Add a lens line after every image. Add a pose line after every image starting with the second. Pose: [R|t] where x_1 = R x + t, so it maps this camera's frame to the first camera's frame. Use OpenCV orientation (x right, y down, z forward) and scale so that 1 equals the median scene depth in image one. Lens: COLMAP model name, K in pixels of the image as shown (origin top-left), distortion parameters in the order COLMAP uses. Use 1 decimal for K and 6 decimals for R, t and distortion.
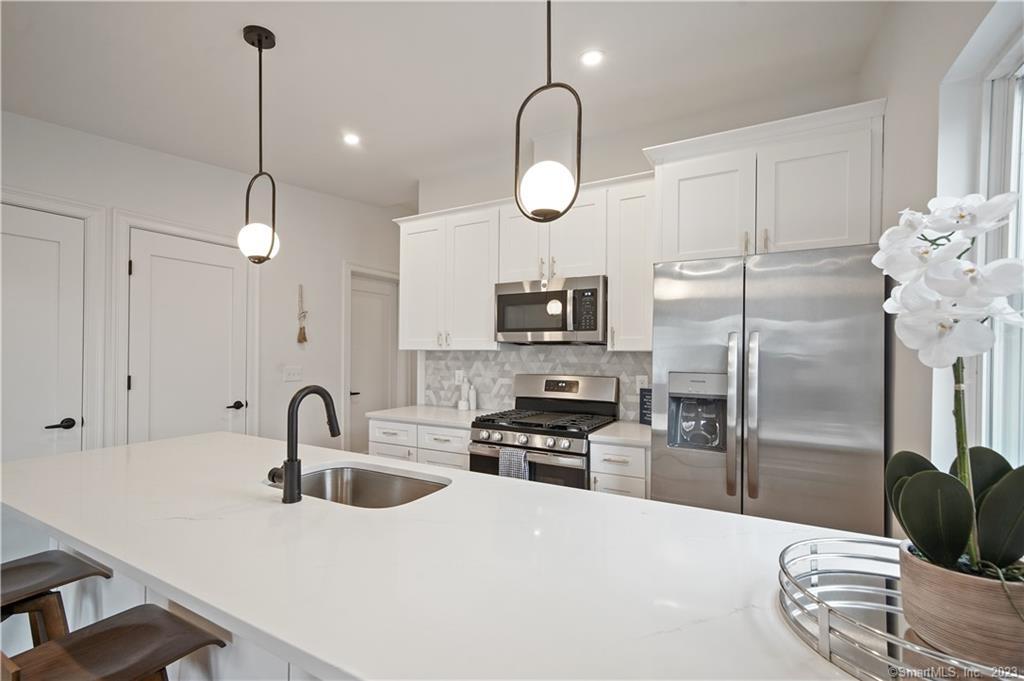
lens RADIAL K [[452.2, 0, 508.8], [0, 452.2, 349.9], [0, 0, 1]] dist [-0.001465, 0.000367]
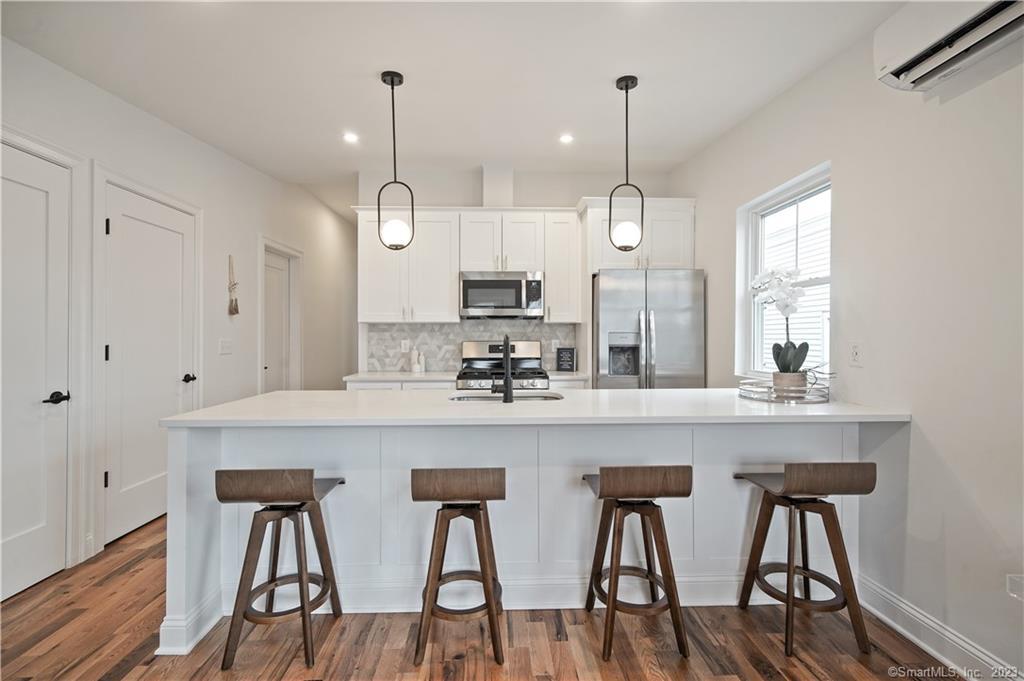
lens RADIAL K [[450.7, 0, 508.1], [0, 450.7, 335.7], [0, 0, 1]] dist [0.000838, -0.000078]
pose [[0.855920, -0.004834, 0.517086, -0.512858], [0.003290, 0.999987, 0.003904, 0.030754], [-0.517098, -0.001640, 0.855924, -0.165001]]
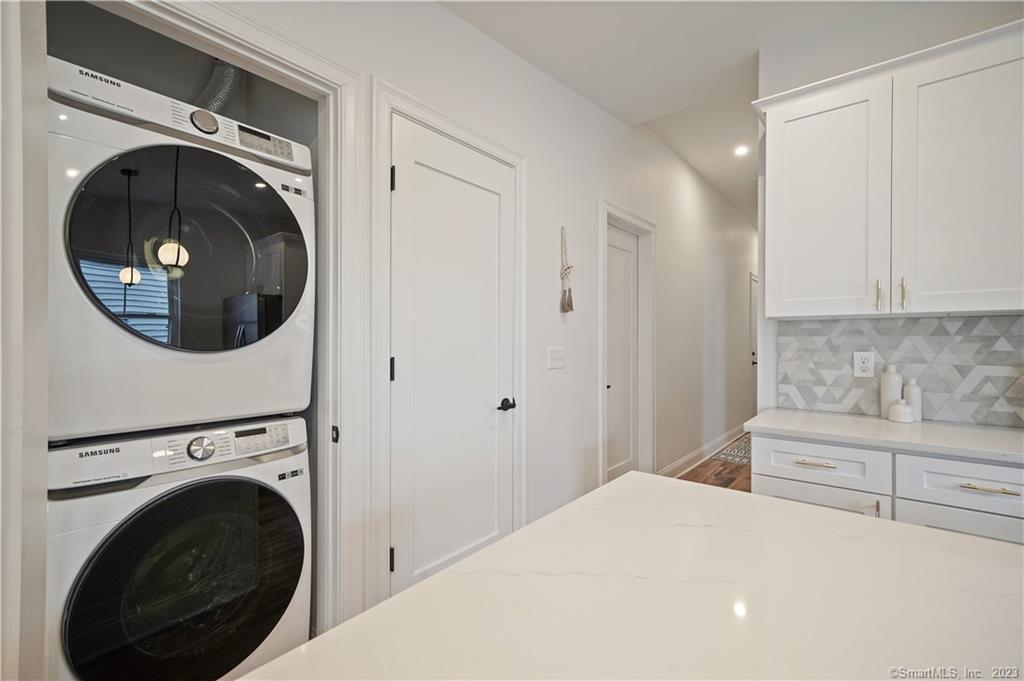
lens RADIAL K [[448.6, 0, 507.7], [0, 448.6, 343.6], [0, 0, 1]] dist [0.001121, 0.000366]
pose [[0.985387, -0.002957, -0.170306, -0.486267], [0.004553, 0.999949, 0.008984, 0.027811], [0.170271, -0.009628, 0.985350, 0.360851]]
